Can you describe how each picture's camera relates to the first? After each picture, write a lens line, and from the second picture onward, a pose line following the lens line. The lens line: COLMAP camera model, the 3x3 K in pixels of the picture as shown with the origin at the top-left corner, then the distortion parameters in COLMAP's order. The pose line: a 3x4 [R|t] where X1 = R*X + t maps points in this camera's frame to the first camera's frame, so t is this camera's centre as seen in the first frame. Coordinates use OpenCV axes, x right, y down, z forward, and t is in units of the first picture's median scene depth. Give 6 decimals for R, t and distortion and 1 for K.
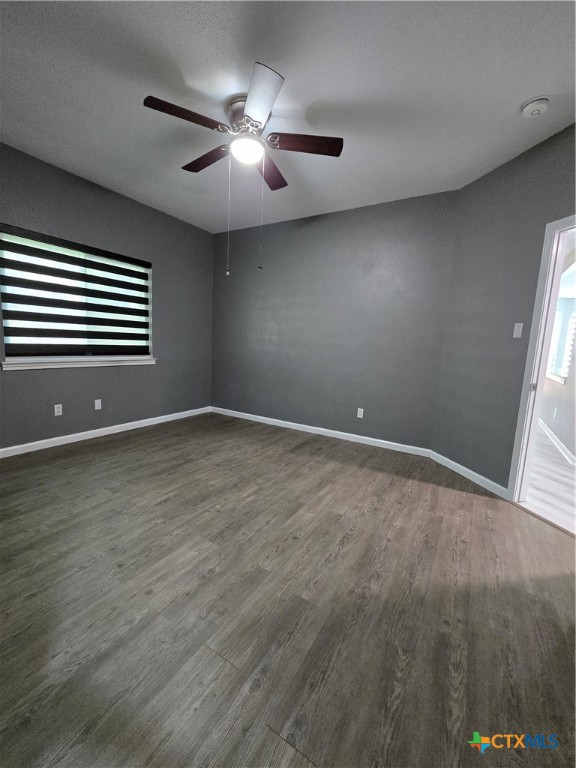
lens RADIAL K [[313.6, 0, 284.1], [0, 313.6, 380.0], [0, 0, 1]] dist [-0.002107, 0.001751]
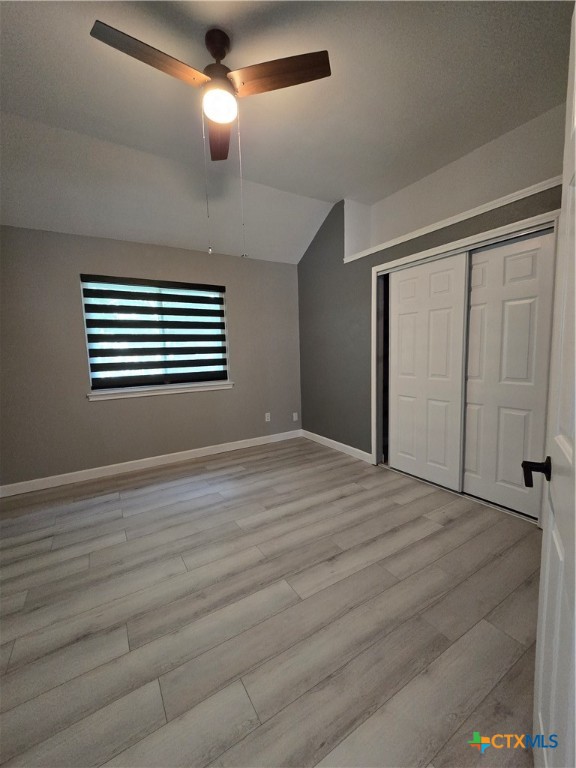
lens RADIAL K [[313.6, 0, 293.9], [0, 313.6, 391.7], [0, 0, 1]] dist [-0.002107, 0.001751]
pose [[0.896864, -0.020899, -0.441812, 0.301922], [0.020850, 0.999770, -0.004966, -0.048430], [0.441814, -0.004758, 0.897094, 0.306295]]
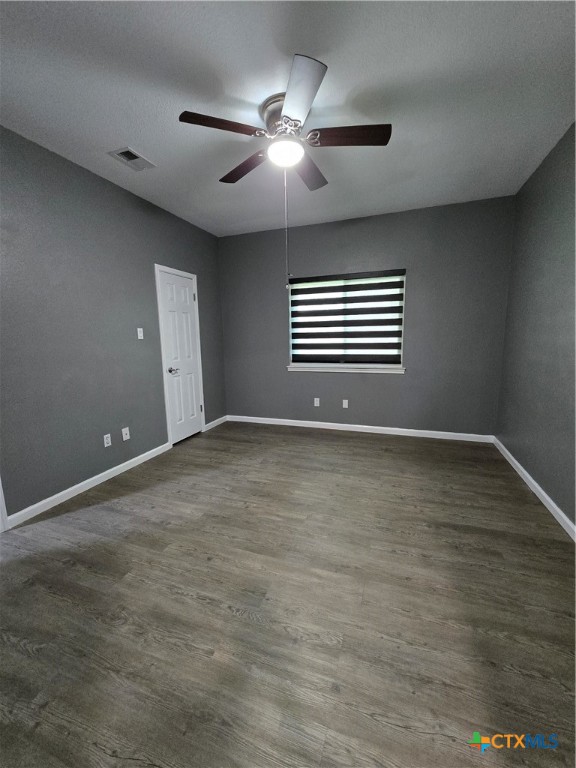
lens RADIAL K [[313.6, 0, 292.1], [0, 313.6, 380.7], [0, 0, 1]] dist [-0.002107, 0.001751]
pose [[0.208683, 0.088773, -0.973946, 0.700989], [-0.090790, 0.993330, 0.071086, -0.101773], [0.973760, 0.073590, 0.215351, 0.702255]]
